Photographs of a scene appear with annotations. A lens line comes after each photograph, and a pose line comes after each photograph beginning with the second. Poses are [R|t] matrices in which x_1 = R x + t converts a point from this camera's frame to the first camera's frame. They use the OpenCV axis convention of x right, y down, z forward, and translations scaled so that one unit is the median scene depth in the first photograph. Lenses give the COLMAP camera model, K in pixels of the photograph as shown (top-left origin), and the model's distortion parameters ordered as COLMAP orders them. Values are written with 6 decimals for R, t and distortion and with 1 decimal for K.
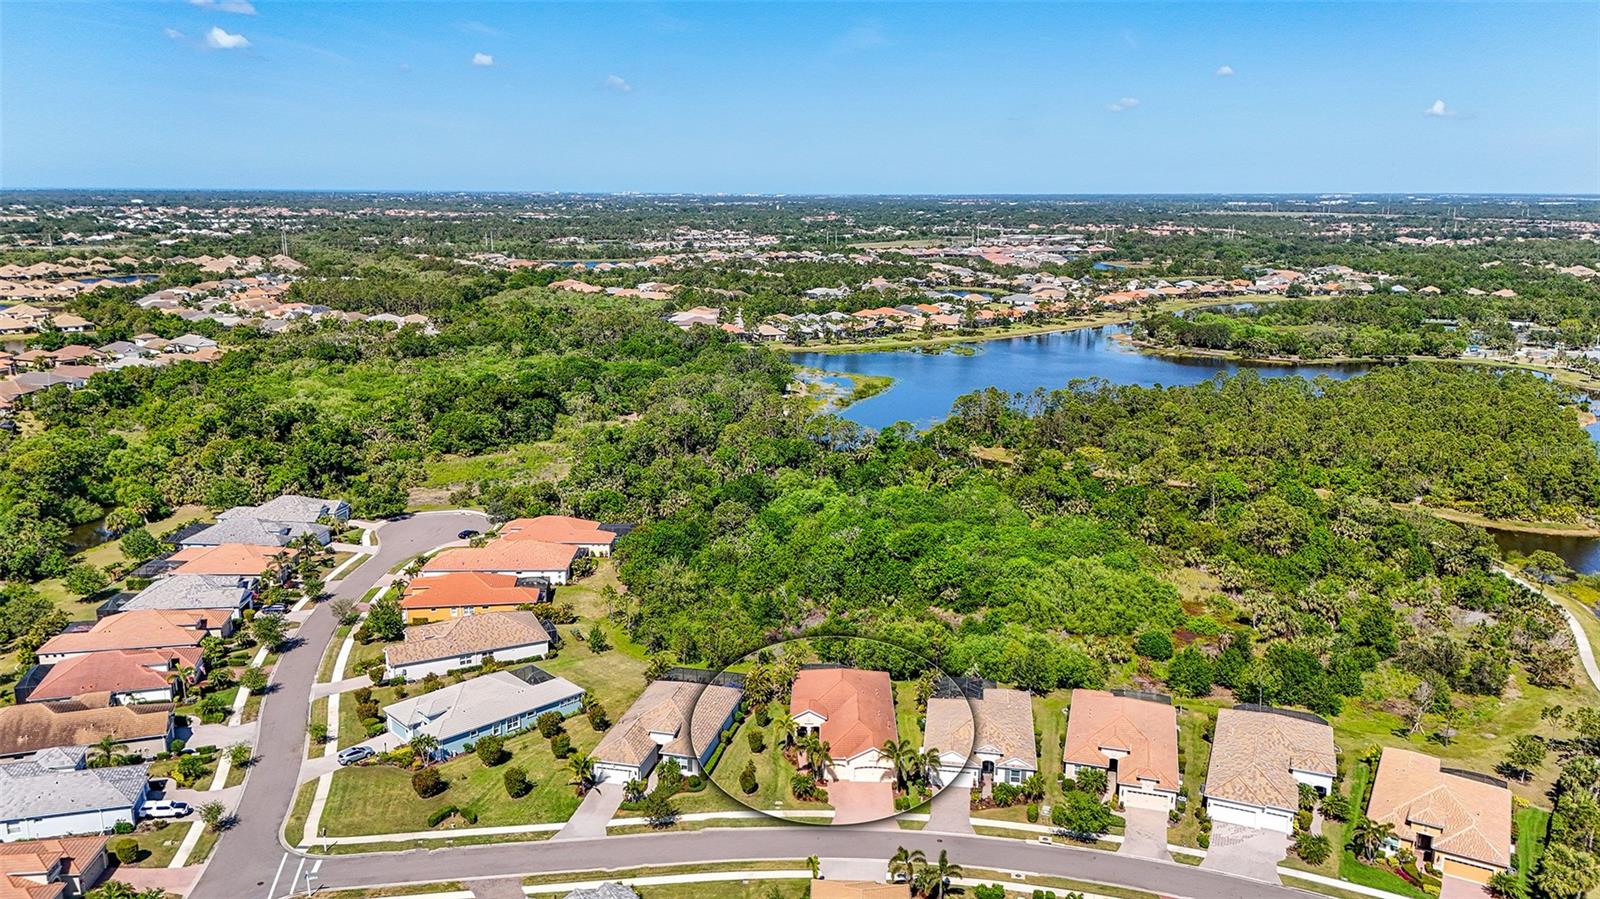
lens RADIAL K [[1180.7, 0, 782.9], [0, 1180.7, 414.1], [0, 0, 1]] dist [0.078327, -0.078046]
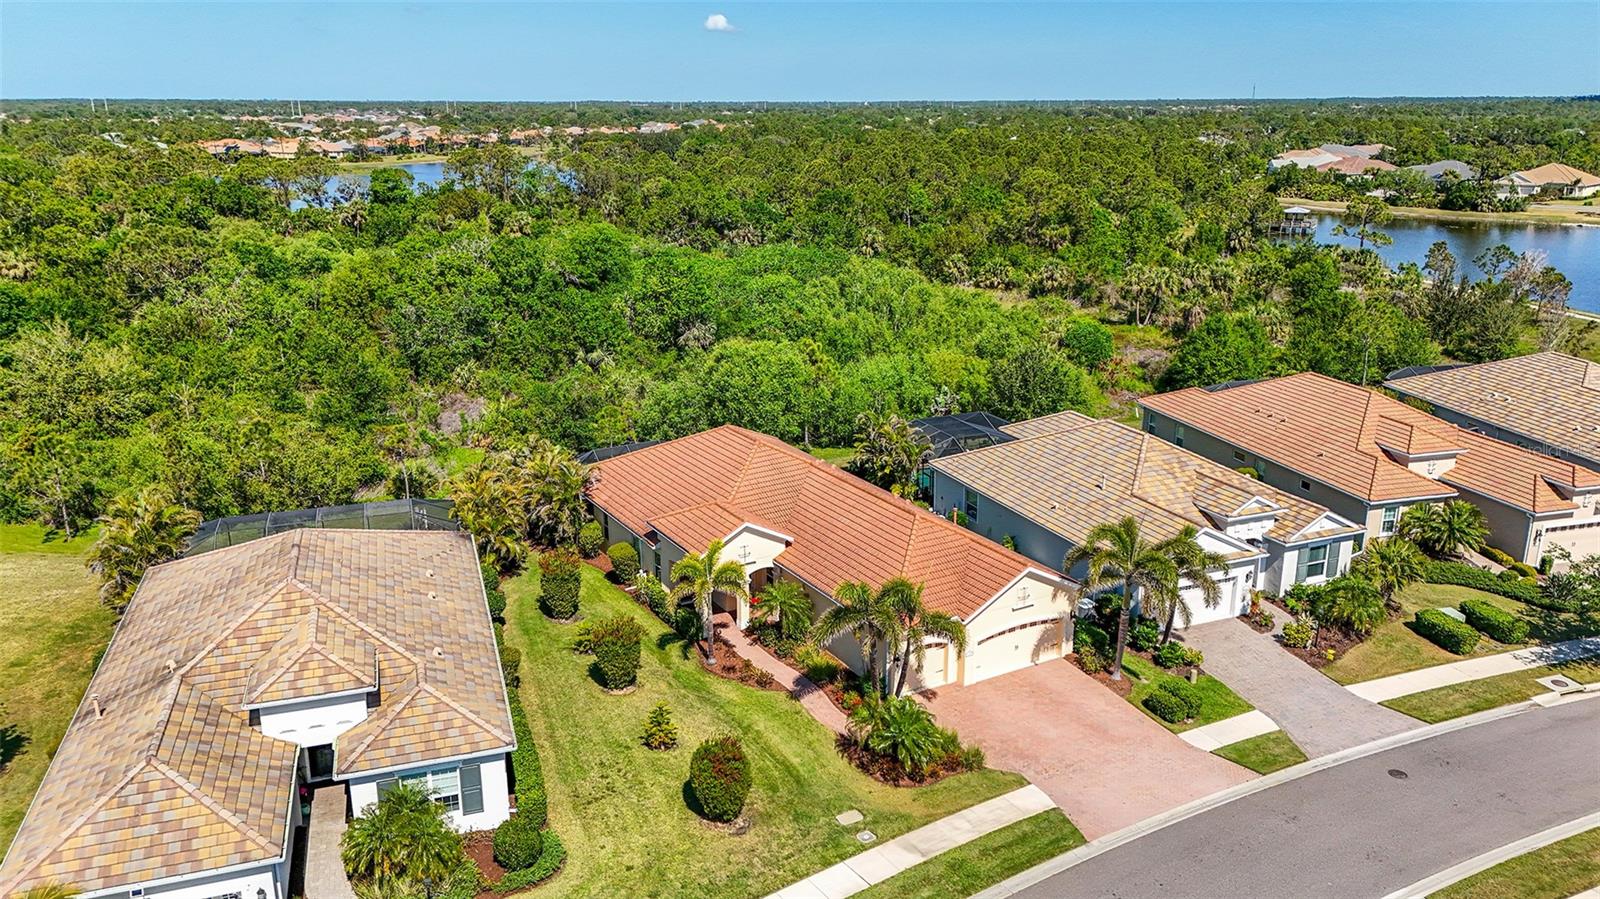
lens RADIAL K [[1180.7, 0, 803.4], [0, 1180.7, 448.7], [0, 0, 1]] dist [0.078327, -0.078046]
pose [[0.841215, -0.153907, 0.518333, -0.097066], [0.101769, 0.986568, 0.127775, 0.137463], [-0.531036, -0.054736, 0.845579, 0.520595]]
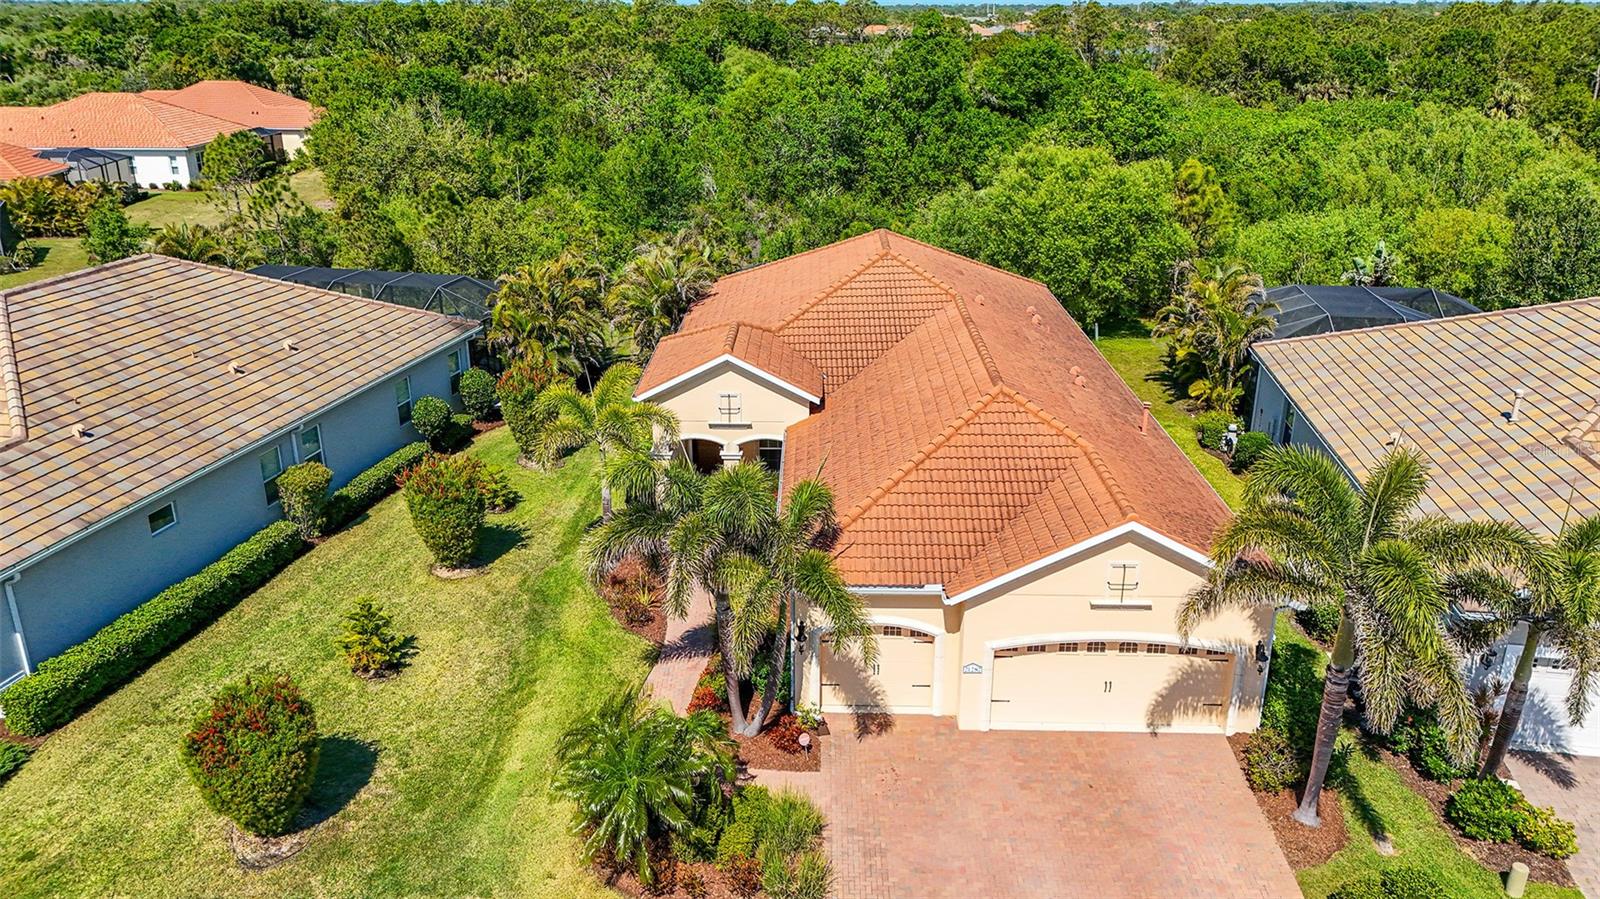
lens RADIAL K [[1180.7, 0, 796.1], [0, 1180.7, 458.0], [0, 0, 1]] dist [0.078327, -0.078046]
pose [[0.999850, -0.004639, 0.016662, 0.021816], [0.001628, 0.984331, 0.176322, 0.169387], [-0.017219, -0.176269, 0.984192, 0.588201]]
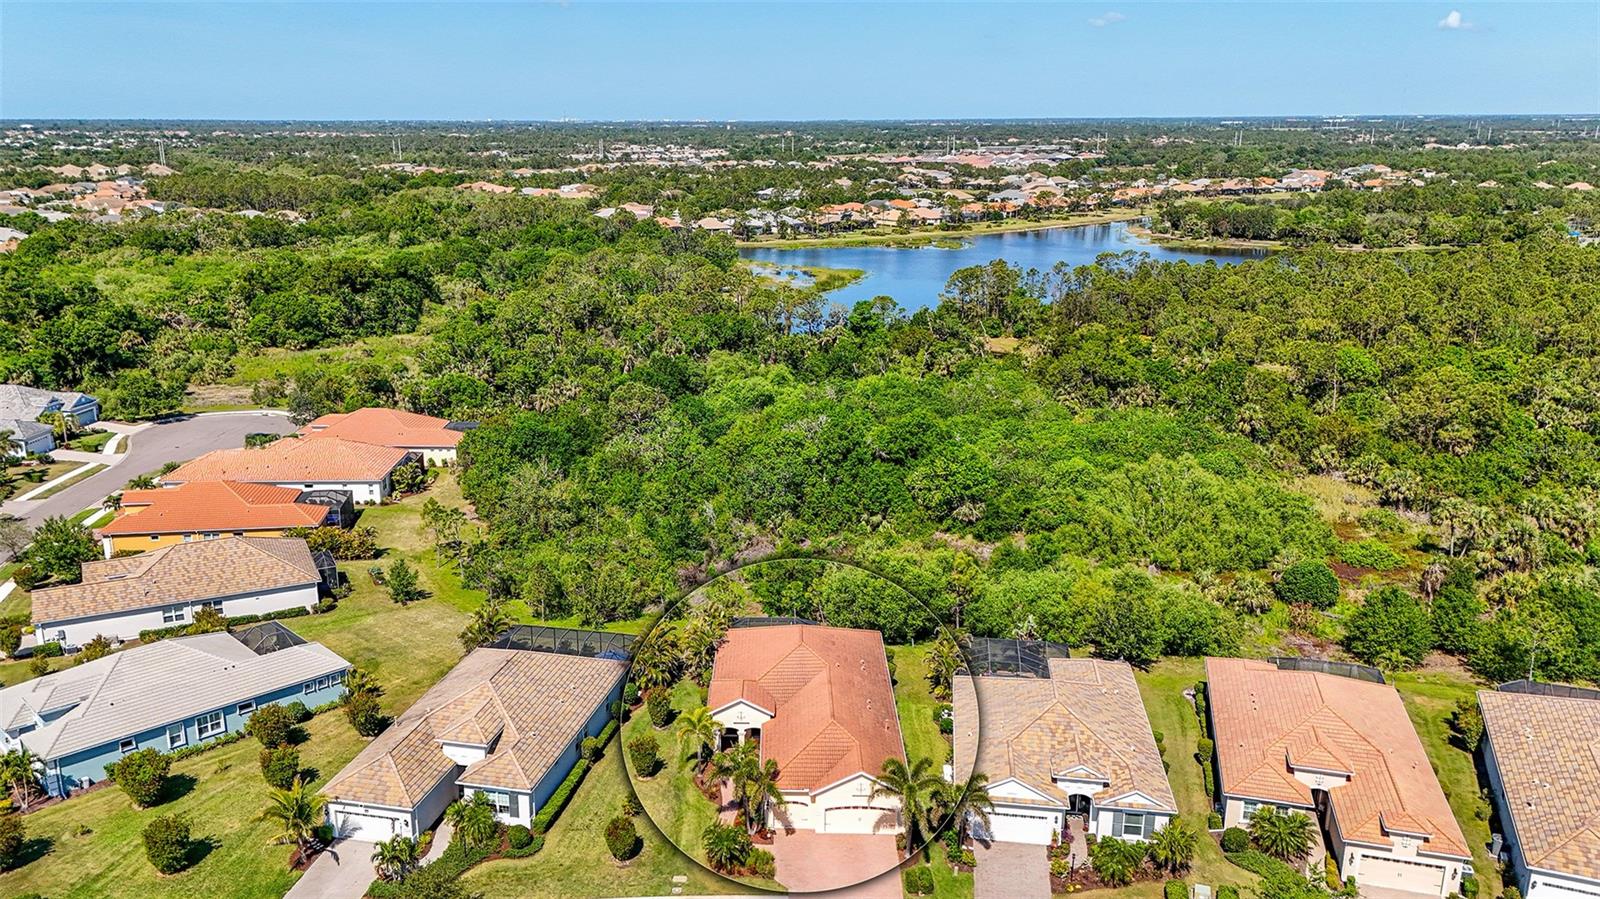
lens RADIAL K [[1267.9, 0, 739.7], [0, 1267.9, 436.9], [0, 0, 1]] dist [0.064125, -0.065416]
pose [[0.999985, -0.004932, 0.002546, 0.014909], [0.004770, 0.998181, 0.060100, 0.067997], [-0.002838, -0.060087, 0.998189, 0.306869]]
